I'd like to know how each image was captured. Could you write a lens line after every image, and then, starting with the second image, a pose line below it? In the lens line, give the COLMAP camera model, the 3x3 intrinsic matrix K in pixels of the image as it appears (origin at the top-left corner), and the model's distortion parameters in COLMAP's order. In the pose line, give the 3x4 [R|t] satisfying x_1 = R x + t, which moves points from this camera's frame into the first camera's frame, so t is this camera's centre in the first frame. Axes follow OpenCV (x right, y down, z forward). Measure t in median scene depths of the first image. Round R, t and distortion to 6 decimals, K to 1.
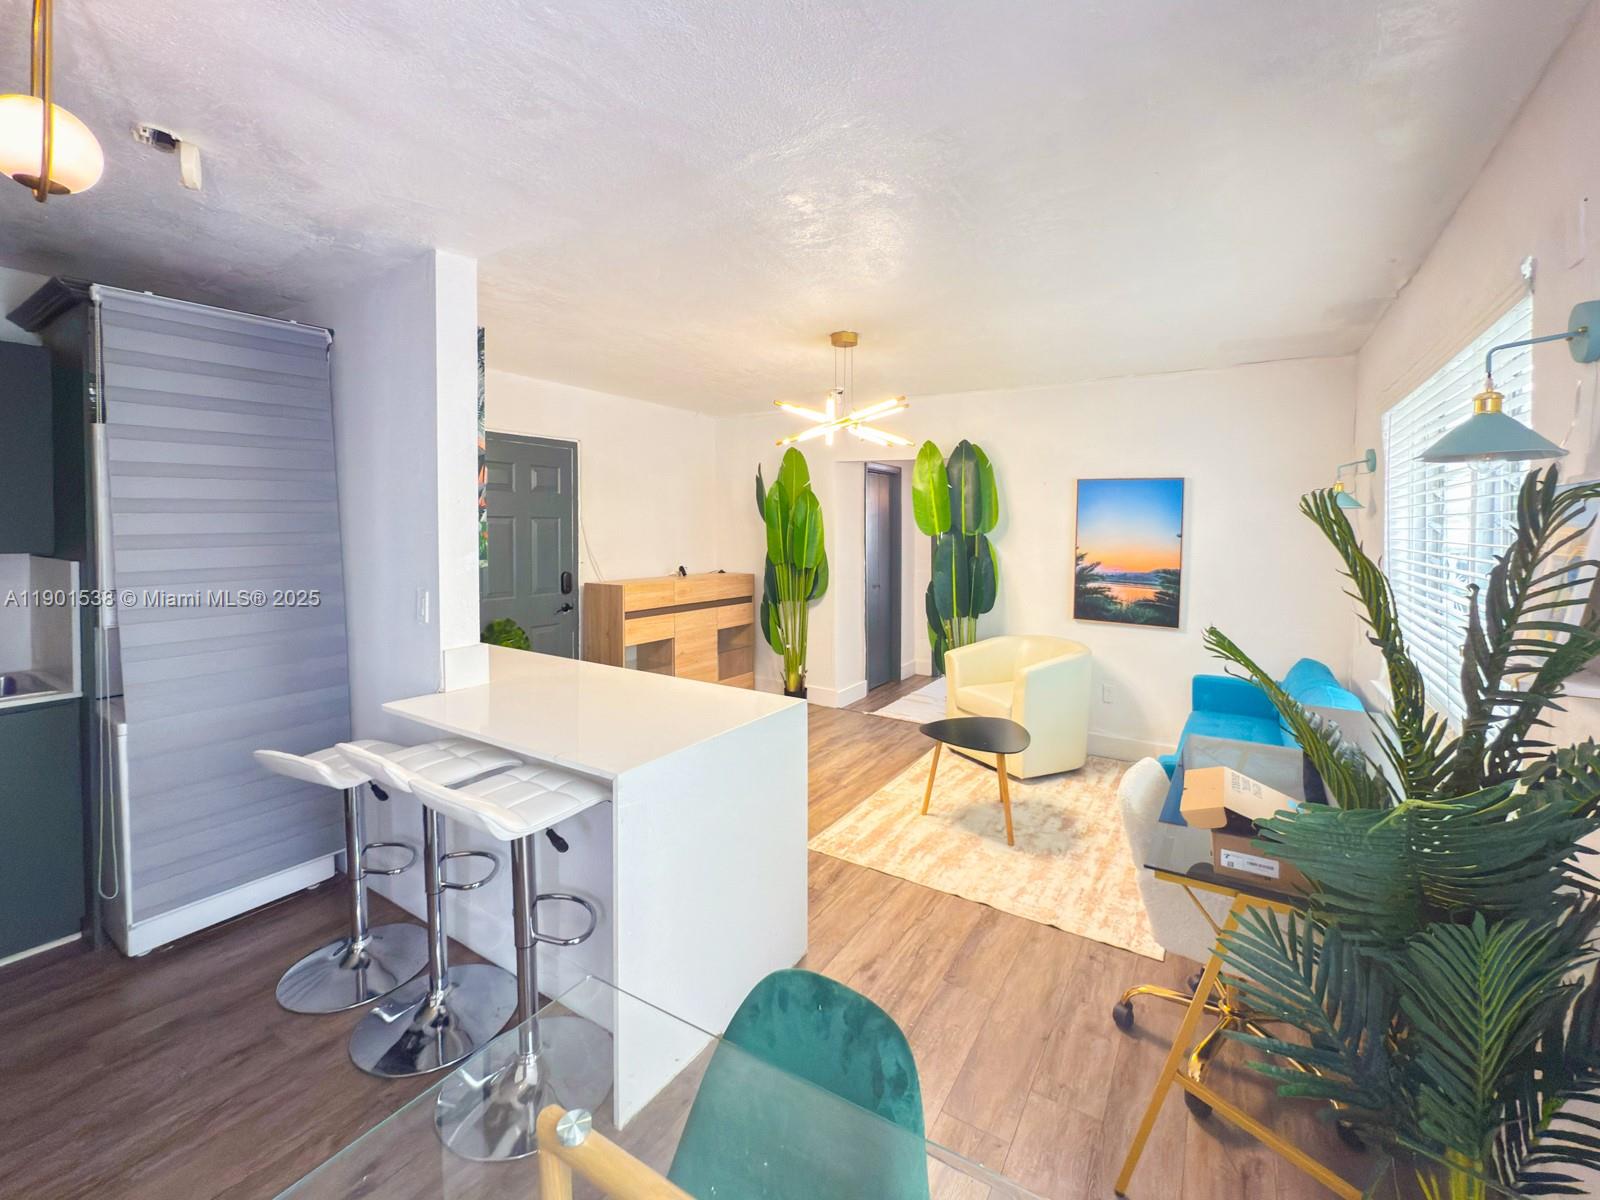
lens RADIAL K [[647.1, 0, 790.4], [0, 647.1, 557.7], [0, 0, 1]] dist [0.001477, 0.000496]
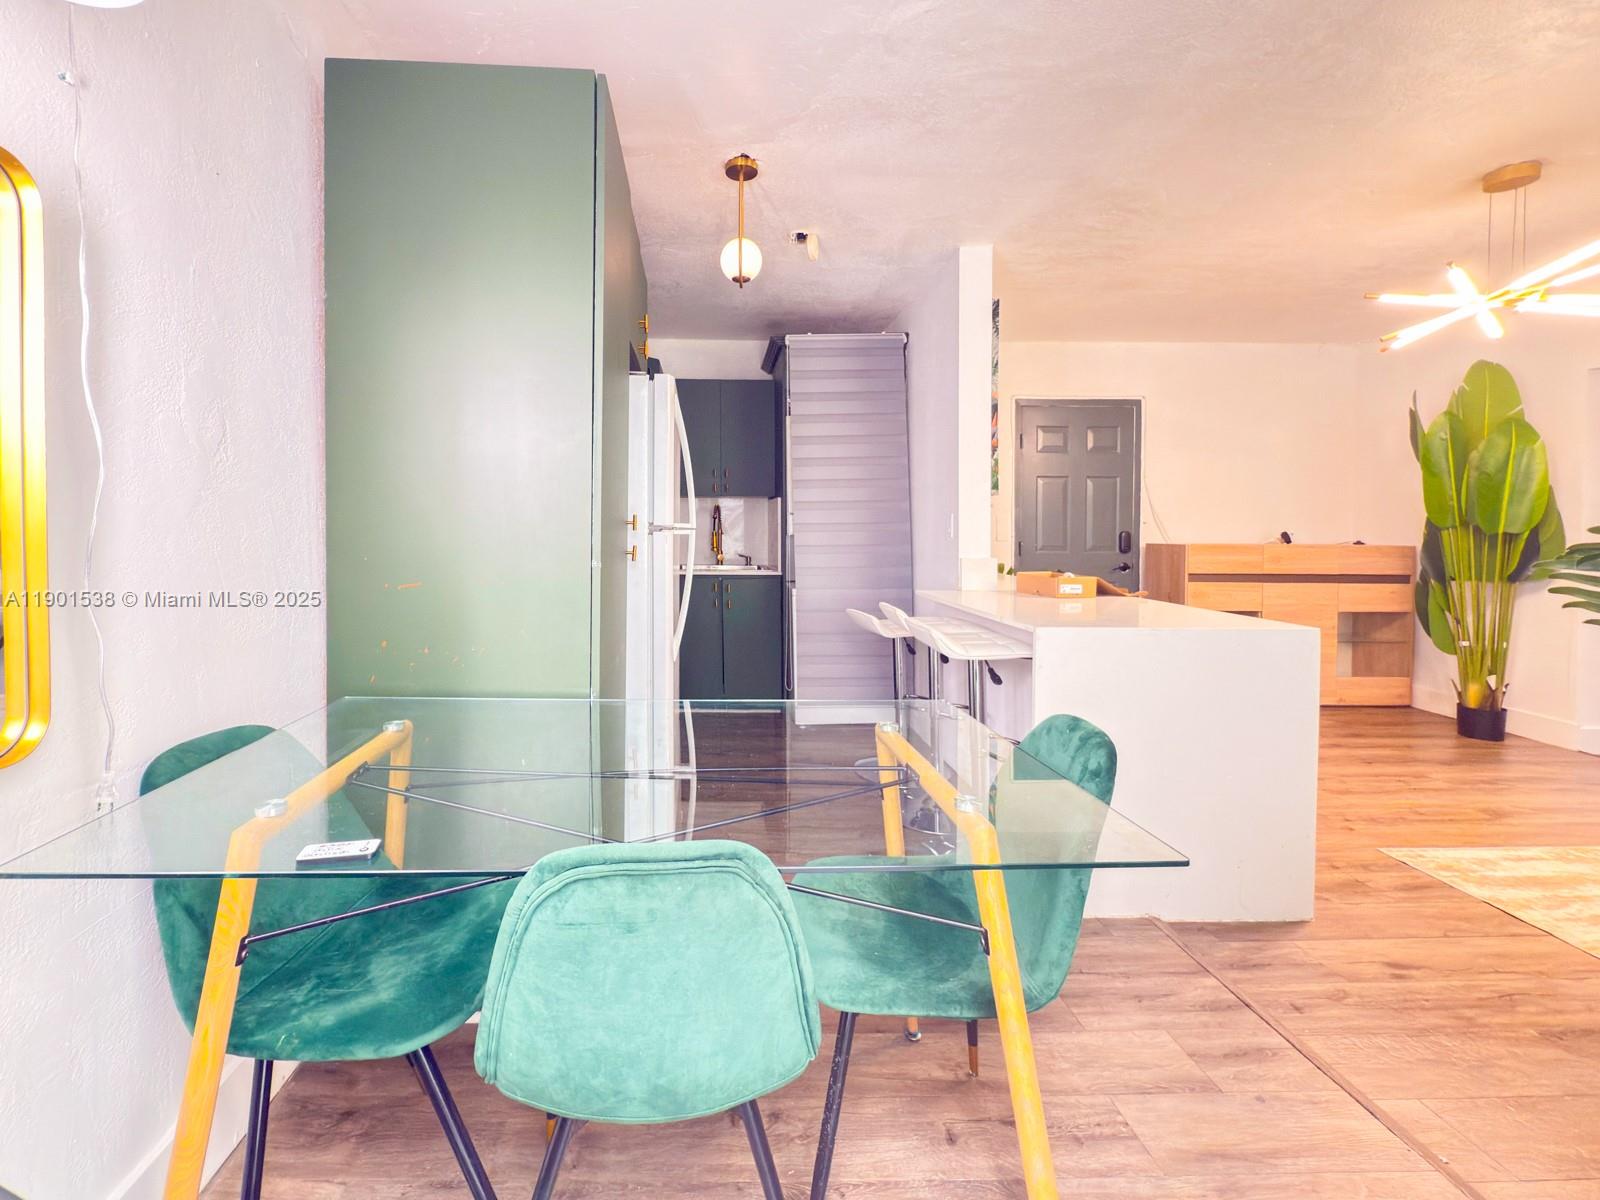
lens RADIAL K [[647.1, 0, 790.4], [0, 647.1, 557.7], [0, 0, 1]] dist [0.001477, 0.000496]
pose [[0.637717, 0.024119, -0.769893, 0.133892], [-0.009545, 0.999680, 0.023412, 0.062852], [0.770212, -0.007582, 0.637743, -0.048642]]
